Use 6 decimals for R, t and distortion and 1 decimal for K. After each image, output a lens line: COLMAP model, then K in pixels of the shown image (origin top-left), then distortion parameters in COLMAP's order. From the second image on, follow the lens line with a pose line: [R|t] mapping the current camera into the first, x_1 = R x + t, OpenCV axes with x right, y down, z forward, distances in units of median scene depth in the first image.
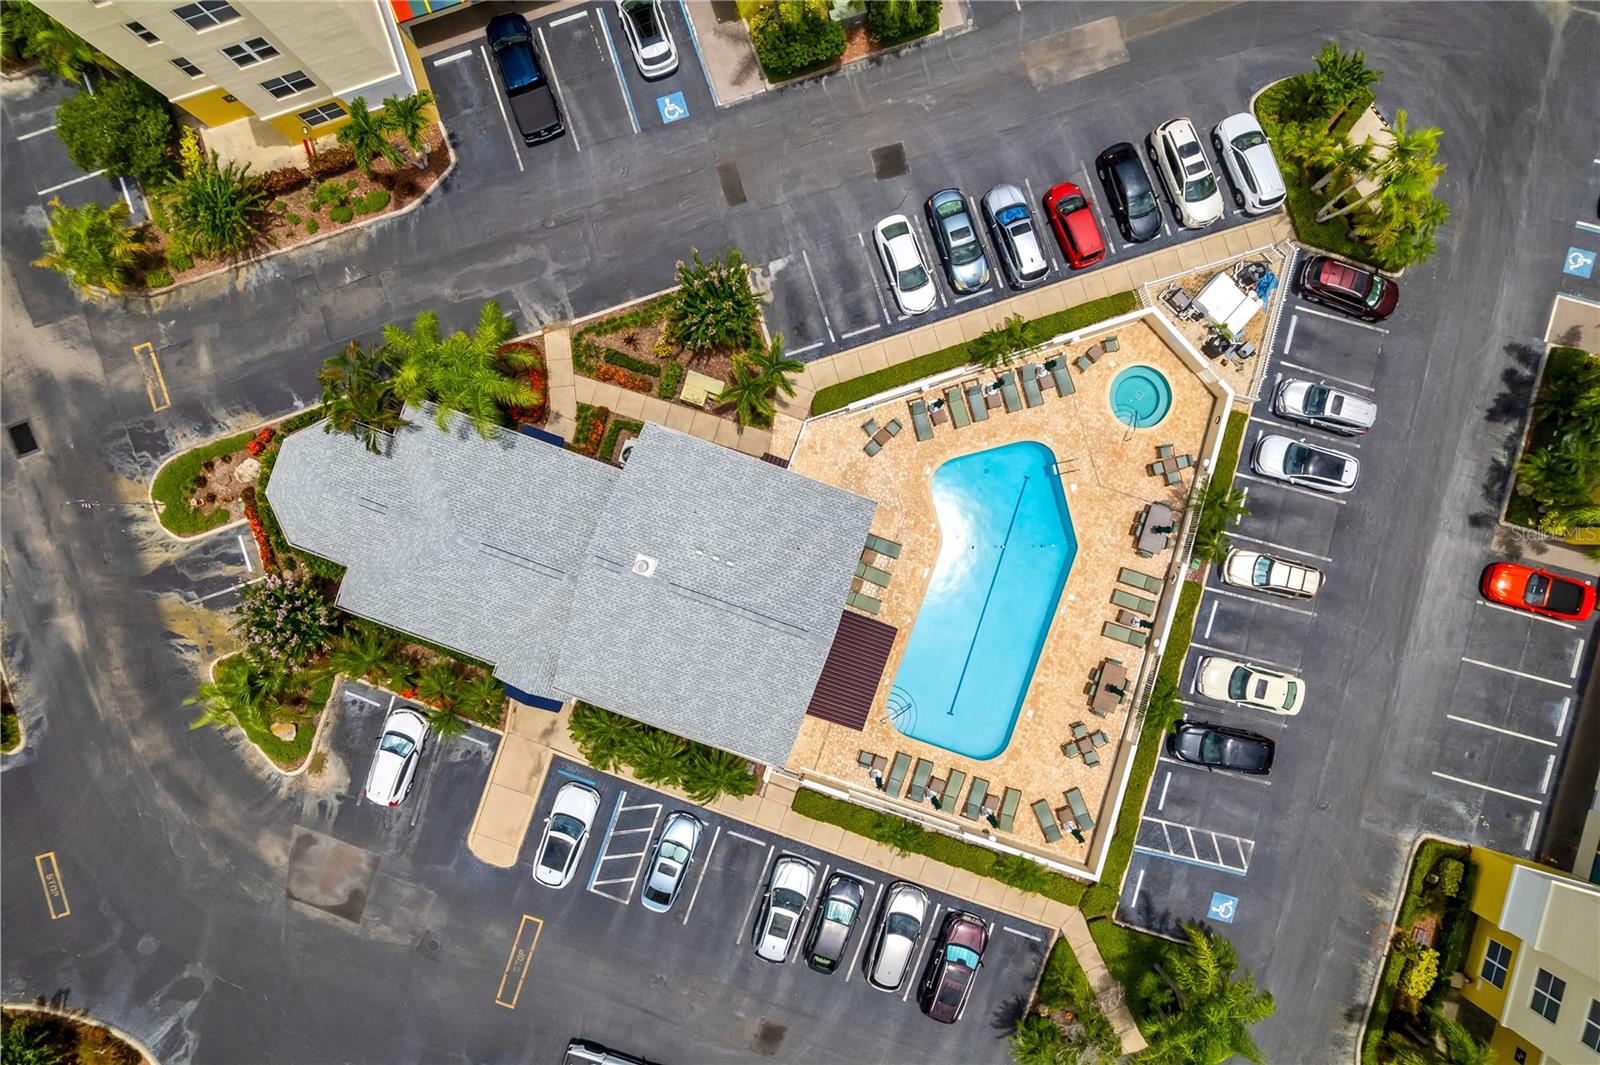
lens RADIAL K [[1024.7, 0, 806.3], [0, 1024.7, 530.6], [0, 0, 1]] dist [-0.076176, 0.068793]
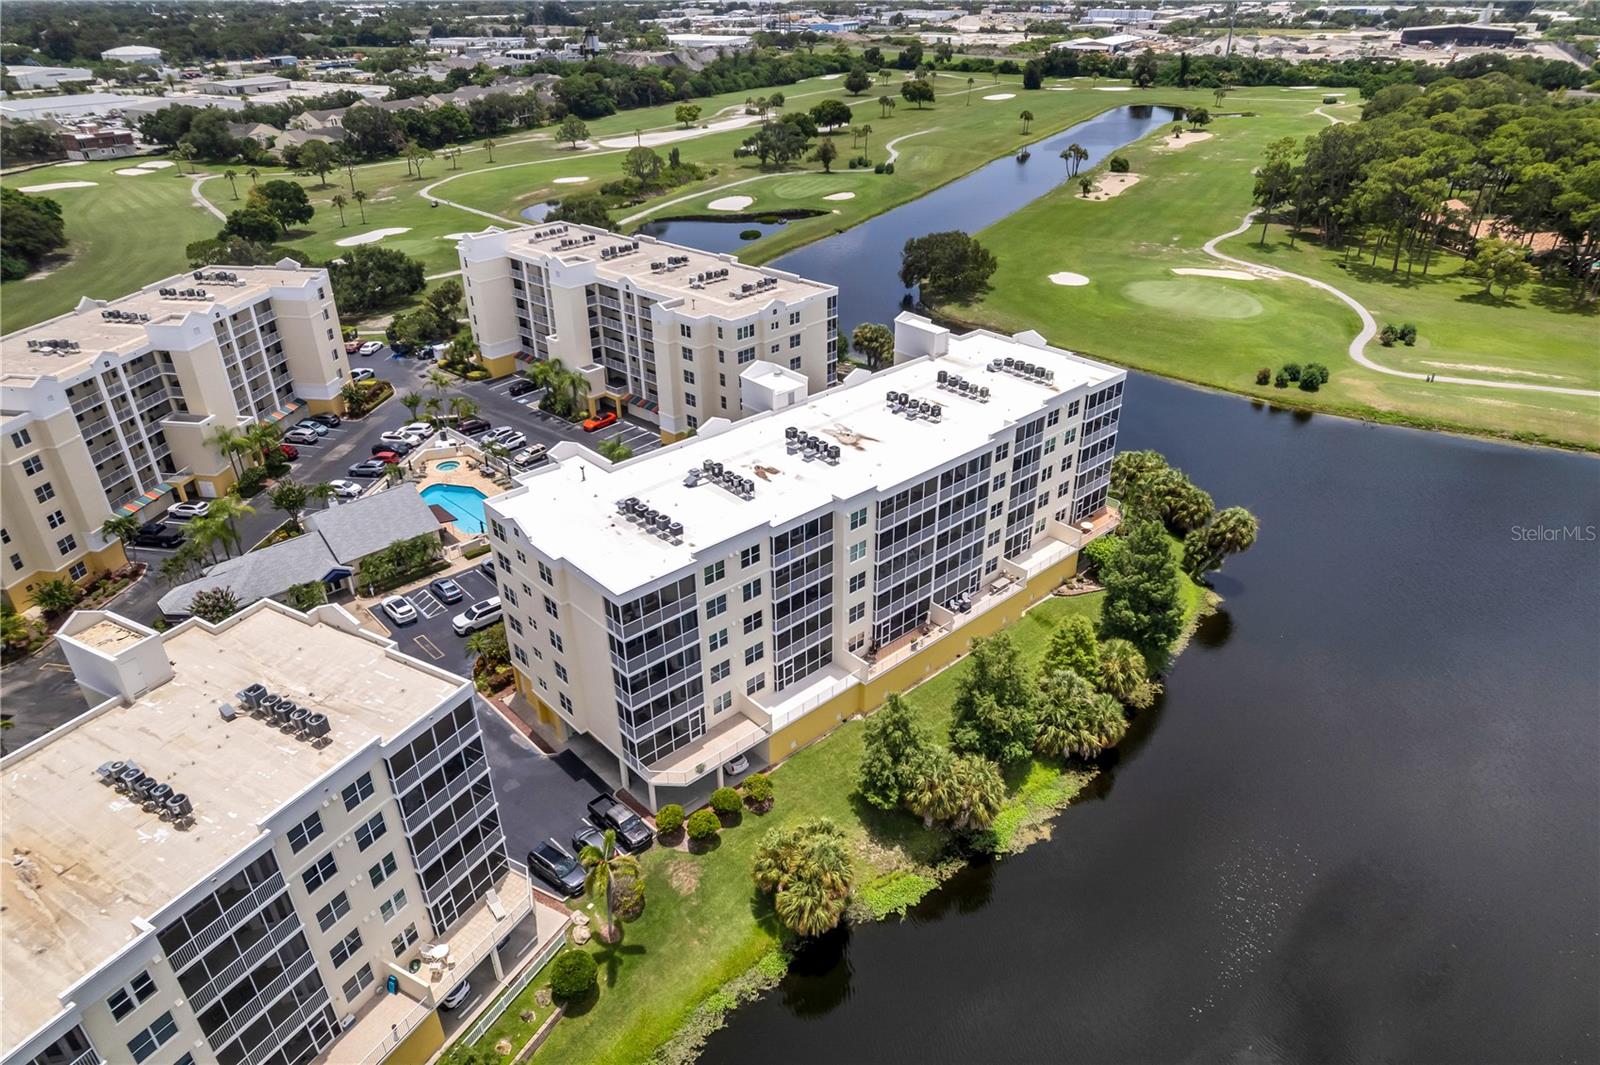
lens RADIAL K [[1024.7, 0, 806.3], [0, 1024.7, 530.6], [0, 0, 1]] dist [-0.076176, 0.068793]
pose [[0.465005, -0.429998, 0.773868, -1.363581], [0.885290, 0.220254, -0.409573, 1.821735], [0.005668, 0.875551, 0.483092, -0.124449]]
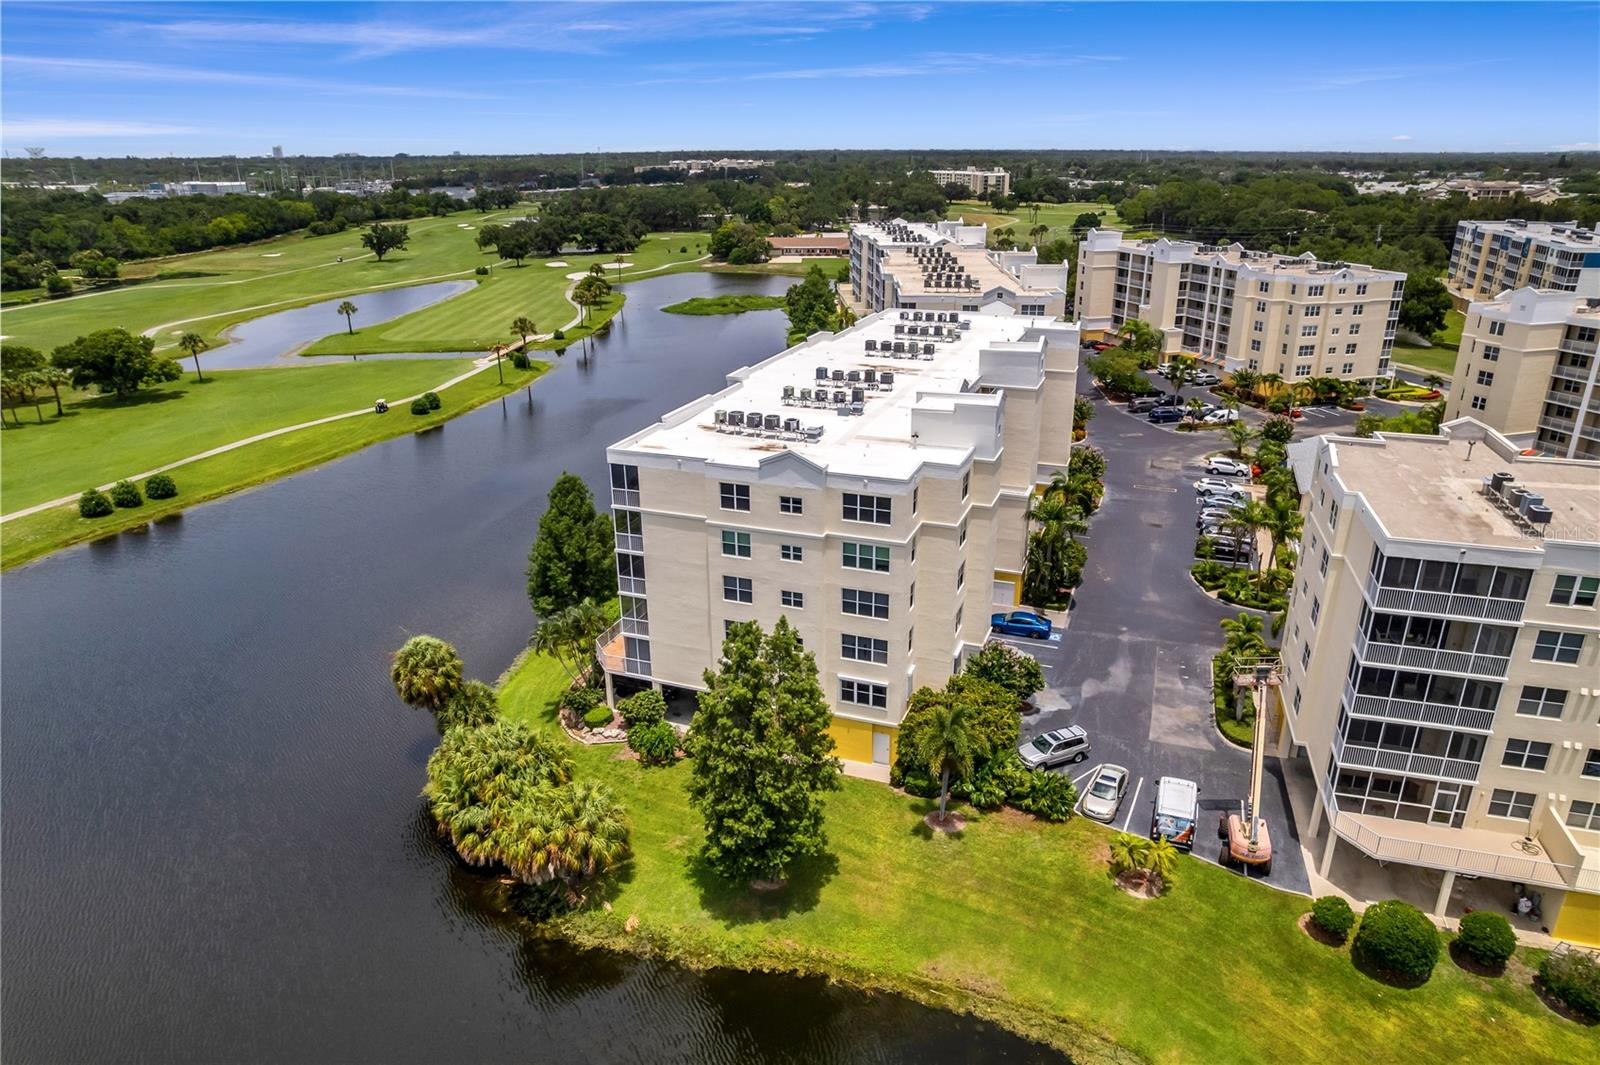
lens RADIAL K [[1022.4, 0, 806.3], [0, 1022.4, 531.2], [0, 0, 1]] dist [-0.070220, 0.059771]
pose [[-0.021179, 0.352444, -0.935593, 1.974365], [-0.999752, -0.001018, 0.022247, 1.189374], [0.006889, 0.935832, 0.352378, 0.265177]]
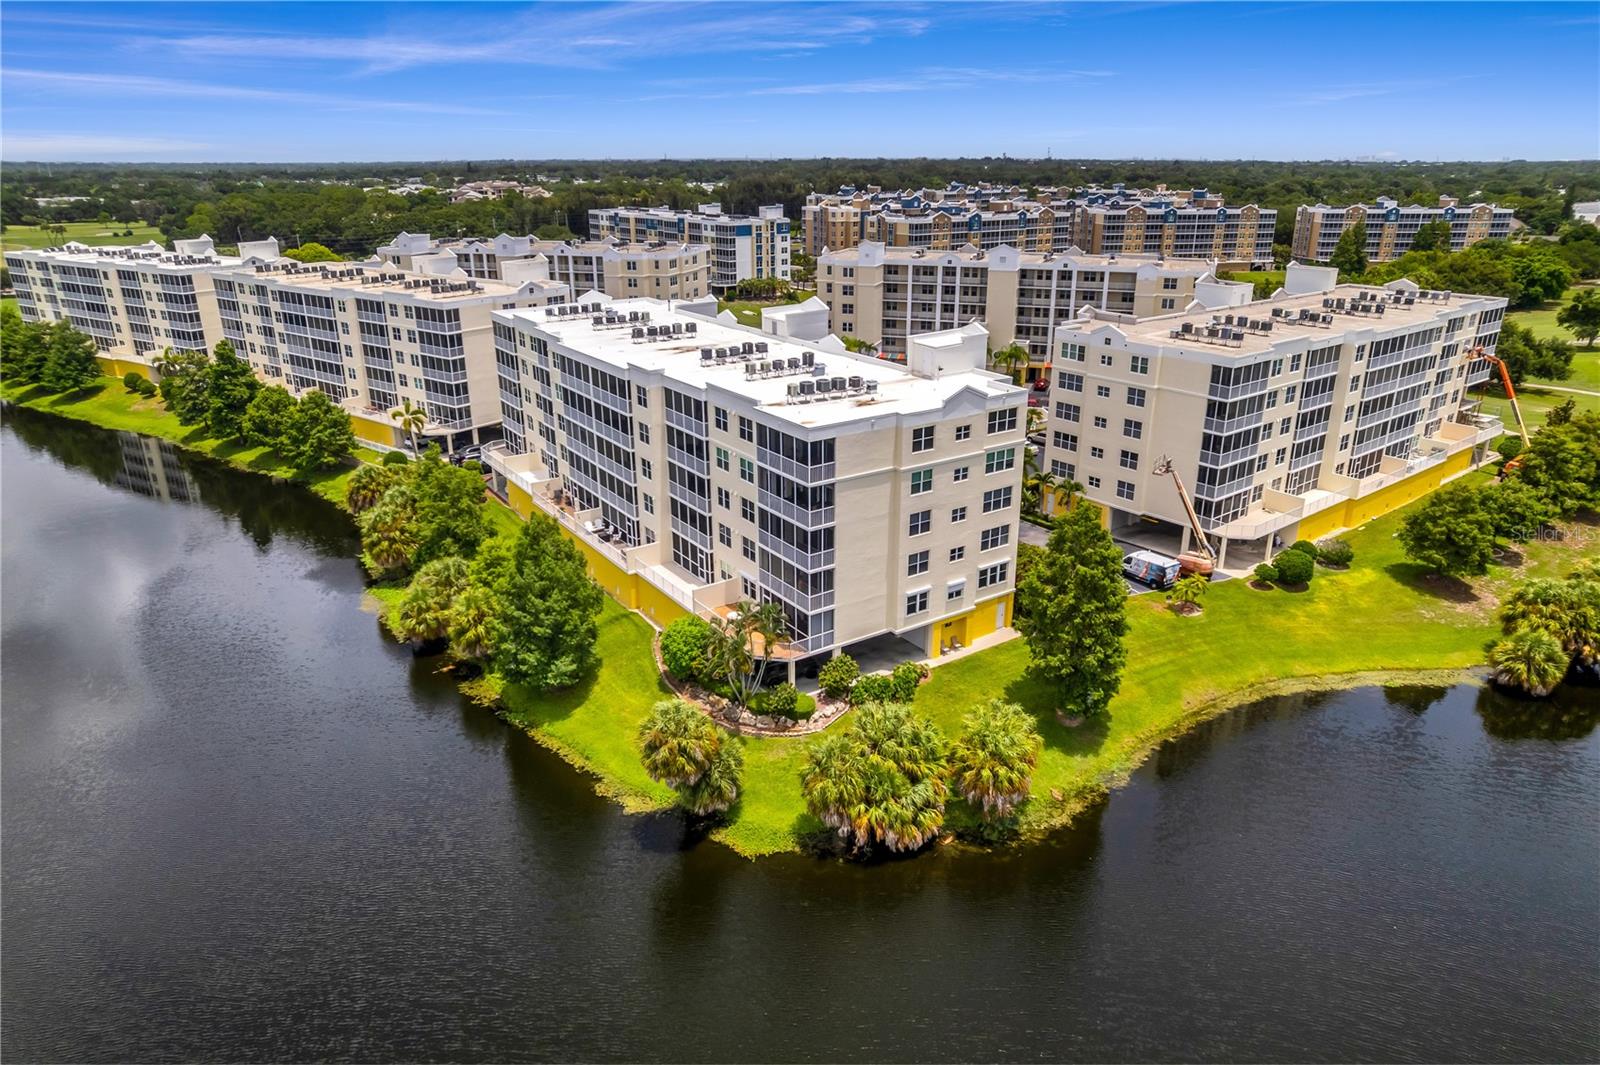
lens RADIAL K [[1022.4, 0, 806.3], [0, 1022.4, 531.2], [0, 0, 1]] dist [-0.070220, 0.059771]
pose [[0.804620, 0.204321, -0.557530, 1.485439], [-0.593779, 0.282623, -0.753359, 2.477173], [0.003644, 0.937218, 0.348726, 0.291212]]
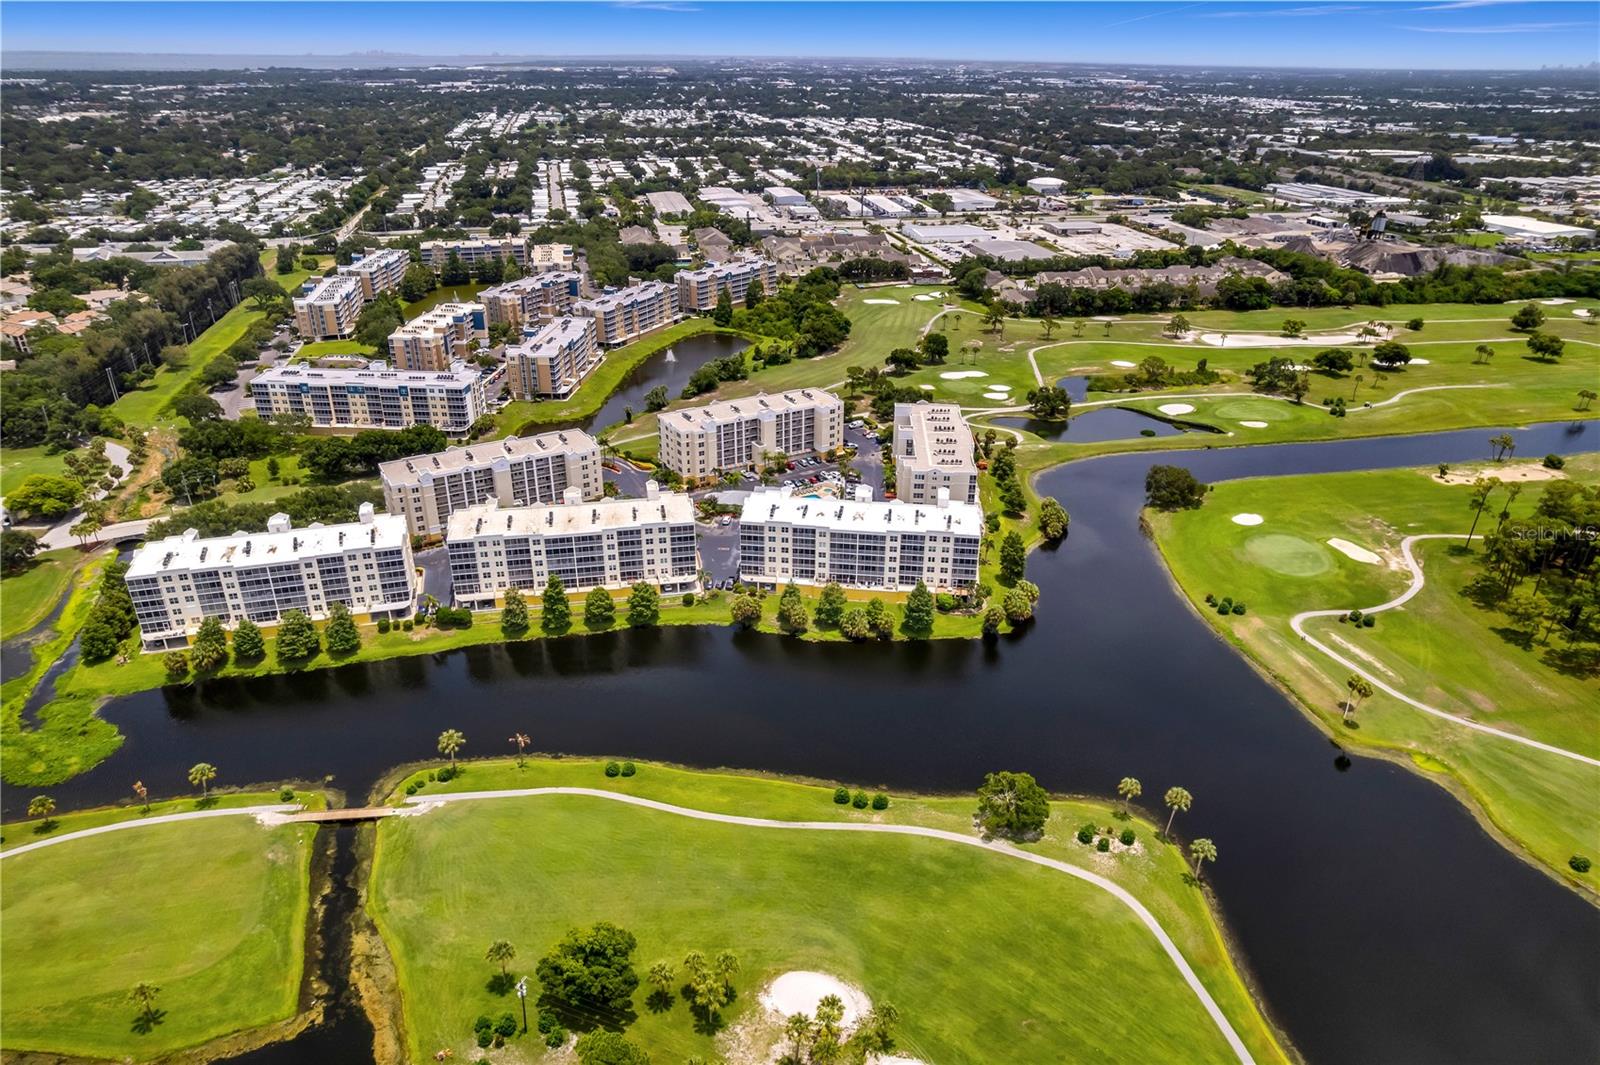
lens RADIAL K [[1024.7, 0, 806.3], [0, 1024.7, 530.6], [0, 0, 1]] dist [-0.076176, 0.068793]
pose [[0.975810, -0.084139, 0.201780, -1.205785], [0.218331, 0.422488, -0.879679, 5.931797], [-0.011235, 0.902455, 0.430638, -1.681901]]
